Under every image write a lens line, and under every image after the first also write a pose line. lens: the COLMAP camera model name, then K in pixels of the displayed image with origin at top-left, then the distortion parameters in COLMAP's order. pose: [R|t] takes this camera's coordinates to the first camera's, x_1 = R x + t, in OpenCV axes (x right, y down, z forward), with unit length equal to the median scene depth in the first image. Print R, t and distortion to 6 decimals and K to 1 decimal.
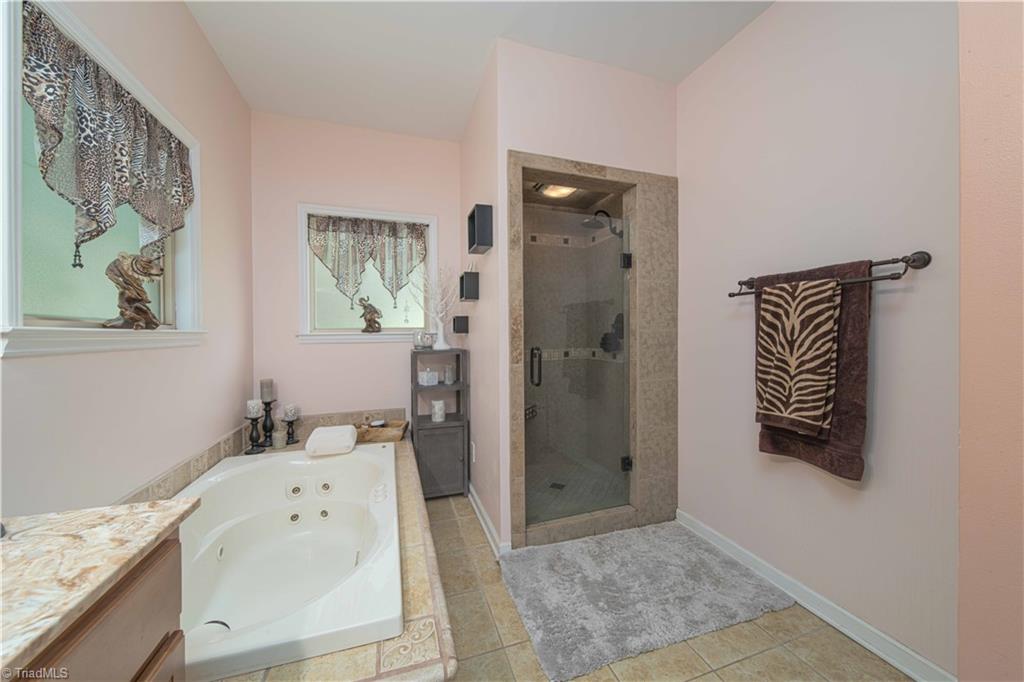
lens RADIAL K [[358.3, 0, 511.0], [0, 358.3, 342.7], [0, 0, 1]] dist [-0.002048, -0.000204]
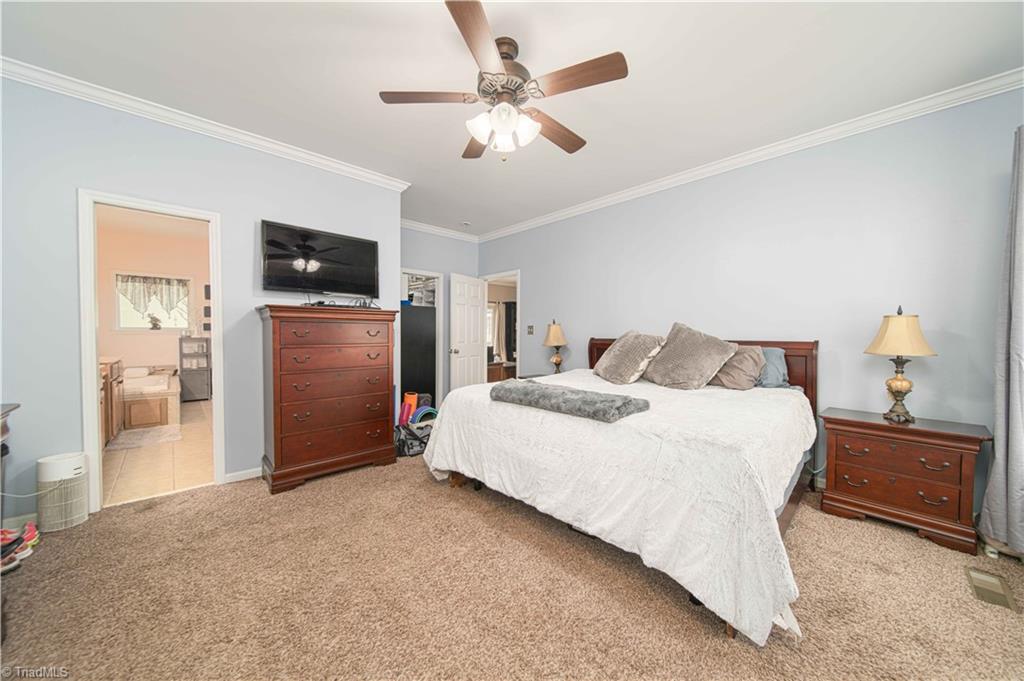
lens RADIAL K [[358.3, 0, 511.0], [0, 358.3, 342.2], [0, 0, 1]] dist [-0.002048, -0.000204]
pose [[0.897779, -0.001810, 0.440442, 0.585163], [-0.001595, 0.999972, 0.007360, 0.027426], [-0.440443, -0.007310, 0.897751, -1.876272]]
